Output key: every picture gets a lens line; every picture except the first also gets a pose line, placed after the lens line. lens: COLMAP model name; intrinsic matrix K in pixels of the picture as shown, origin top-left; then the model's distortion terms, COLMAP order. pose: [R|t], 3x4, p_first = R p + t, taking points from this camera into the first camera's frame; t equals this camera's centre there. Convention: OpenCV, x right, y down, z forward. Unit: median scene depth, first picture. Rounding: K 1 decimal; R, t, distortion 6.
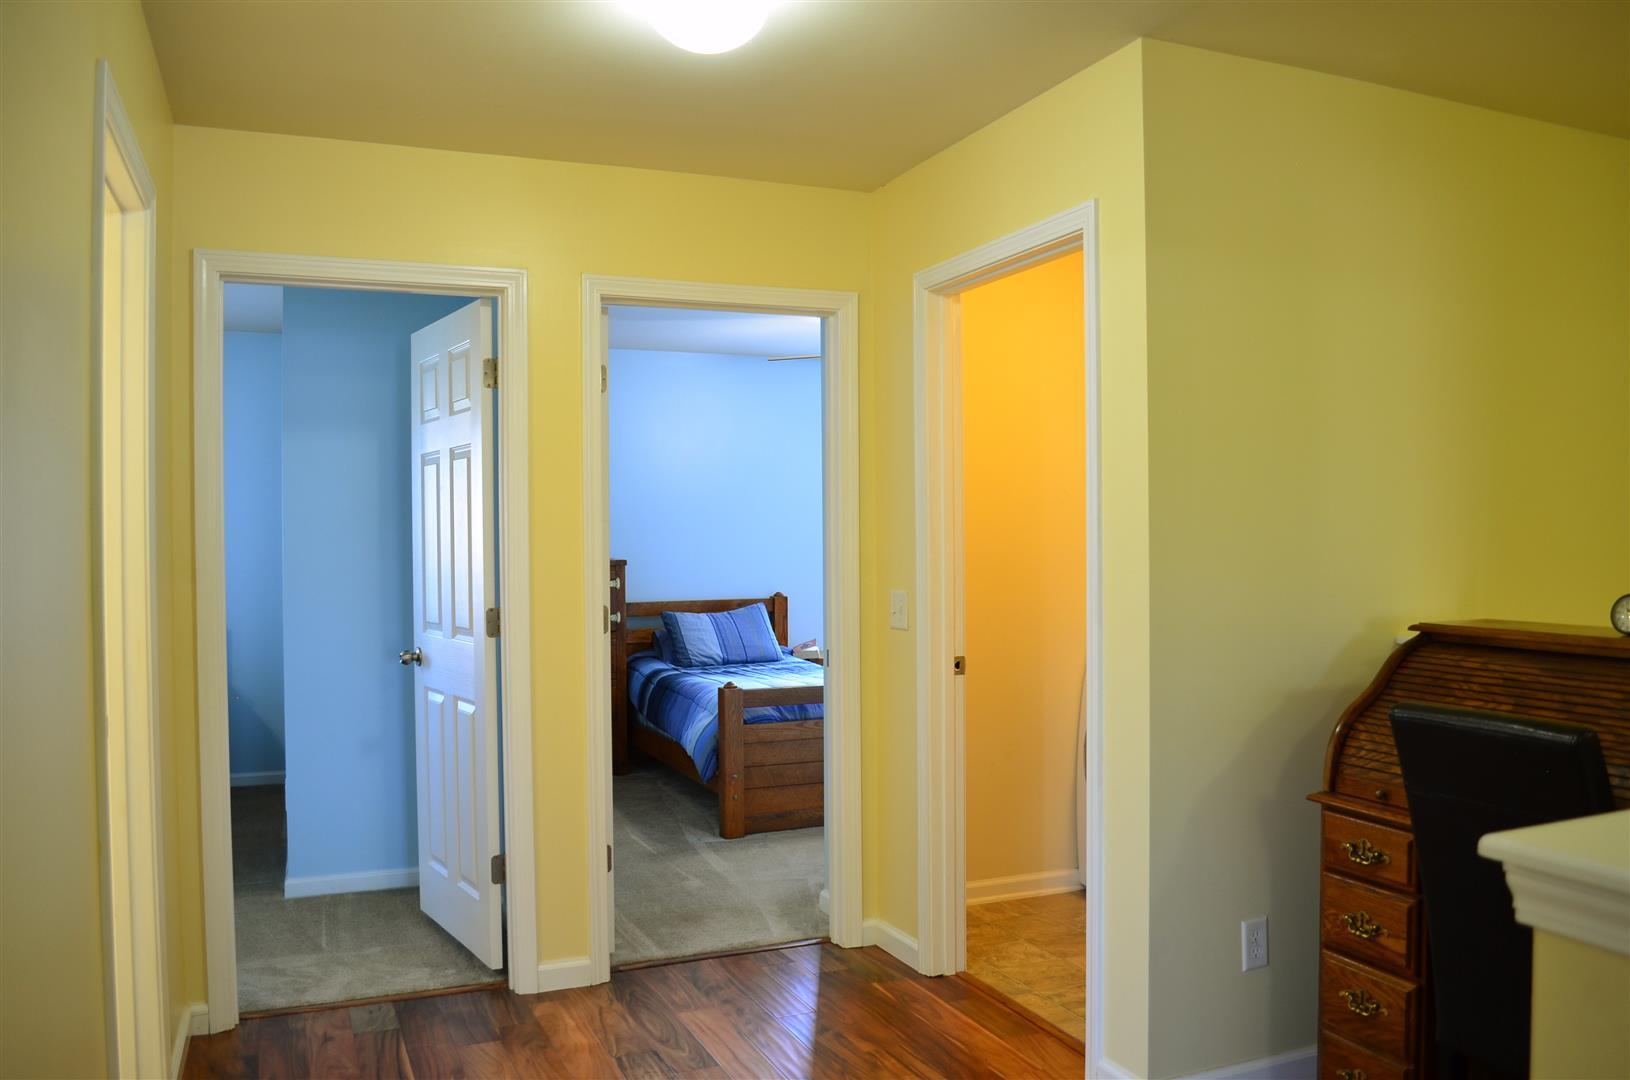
lens RADIAL K [[1225.9, 0, 814.0], [0, 1225.9, 541.8], [0, 0, 1]] dist [-0.012433, -0.000860]
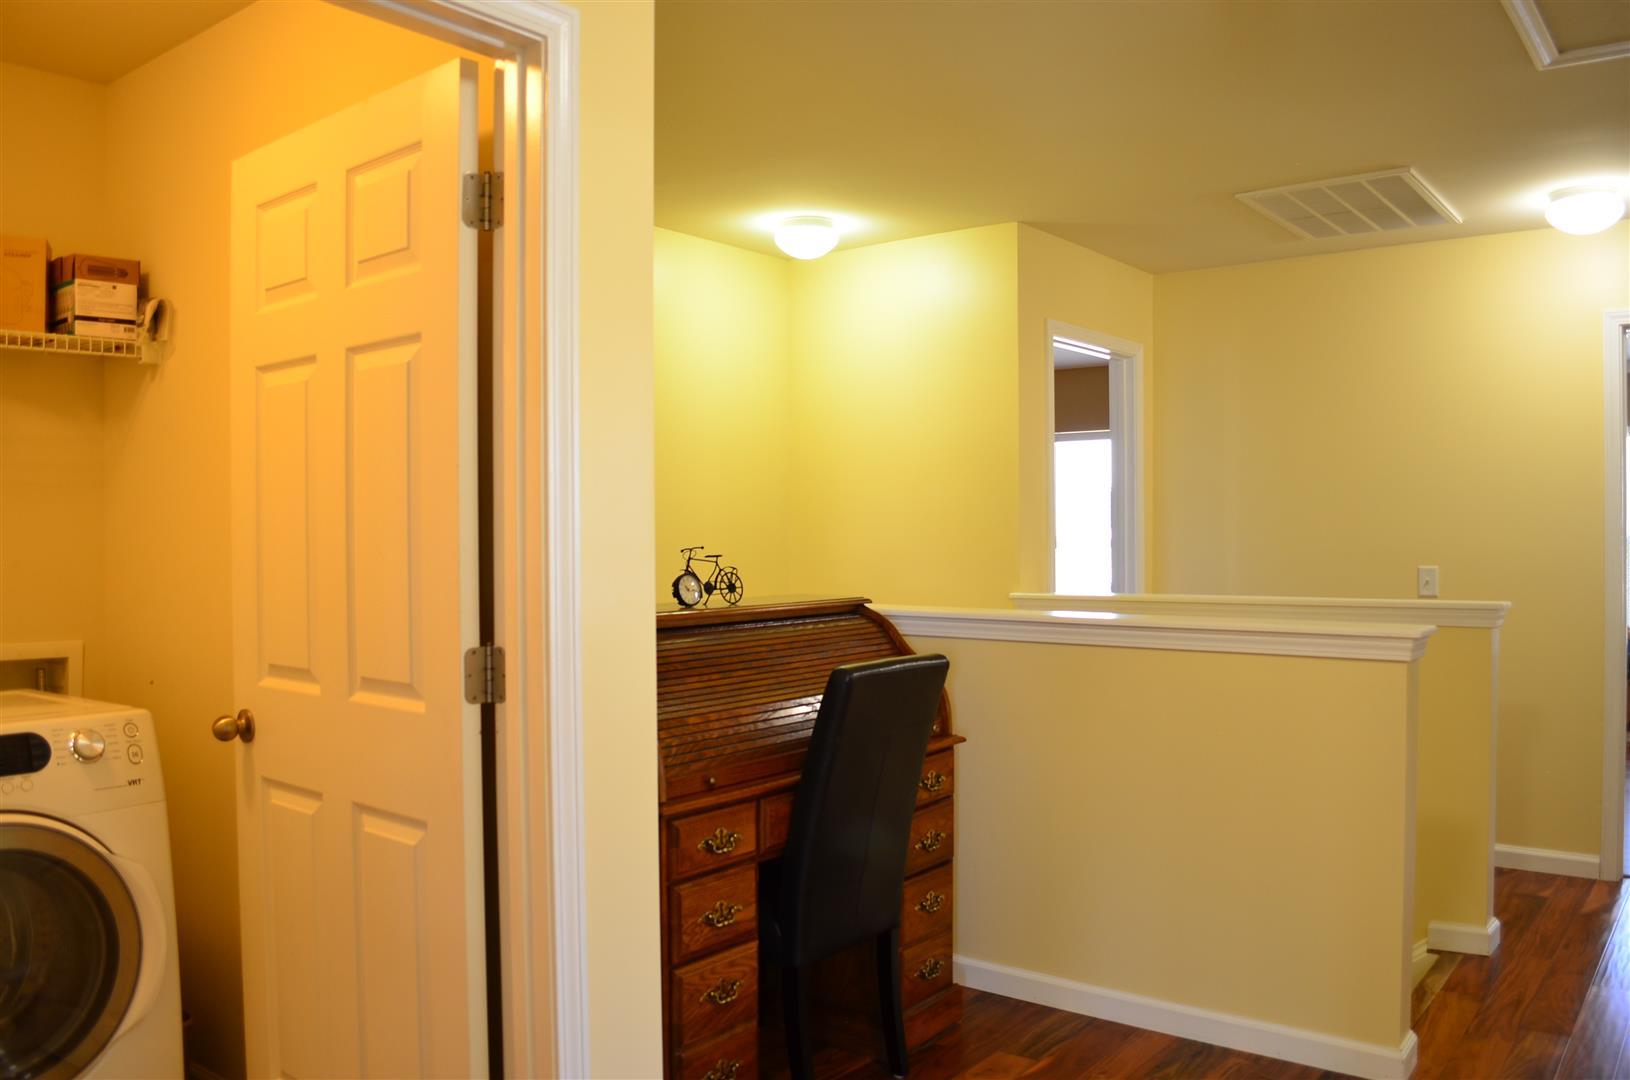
lens RADIAL K [[1225.9, 0, 814.0], [0, 1225.9, 542.1], [0, 0, 1]] dist [-0.012433, -0.000860]
pose [[-0.457607, -0.009699, 0.889102, -0.477341], [-0.000127, 0.999941, 0.010843, -0.000863], [-0.889155, 0.004849, -0.457581, 1.409466]]
